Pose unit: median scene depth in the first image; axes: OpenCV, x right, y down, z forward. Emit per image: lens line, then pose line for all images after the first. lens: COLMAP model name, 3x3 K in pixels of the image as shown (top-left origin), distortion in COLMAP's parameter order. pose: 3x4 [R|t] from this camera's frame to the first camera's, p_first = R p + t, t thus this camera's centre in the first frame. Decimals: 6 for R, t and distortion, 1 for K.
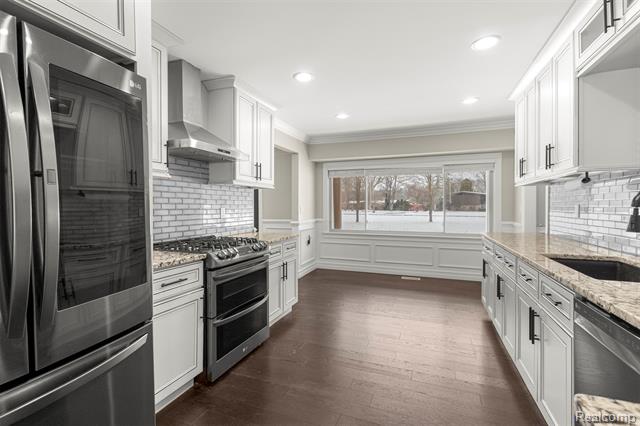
lens RADIAL K [[299.4, 0, 318.3], [0, 299.4, 204.5], [0, 0, 1]] dist [0.001187, 0.000150]
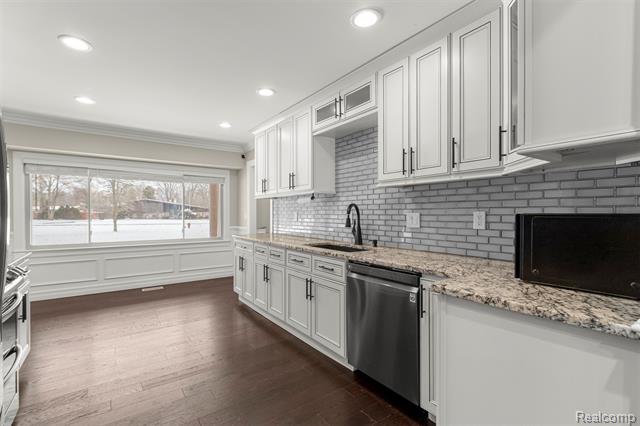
lens RADIAL K [[292.2, 0, 320.0], [0, 292.2, 213.0], [0, 0, 1]] dist [0.002111, -0.000031]
pose [[0.531814, 0.003486, 0.846854, -0.208731], [-0.004931, 0.999987, -0.001020, 0.001376], [-0.846847, -0.003634, 0.531824, 0.048727]]
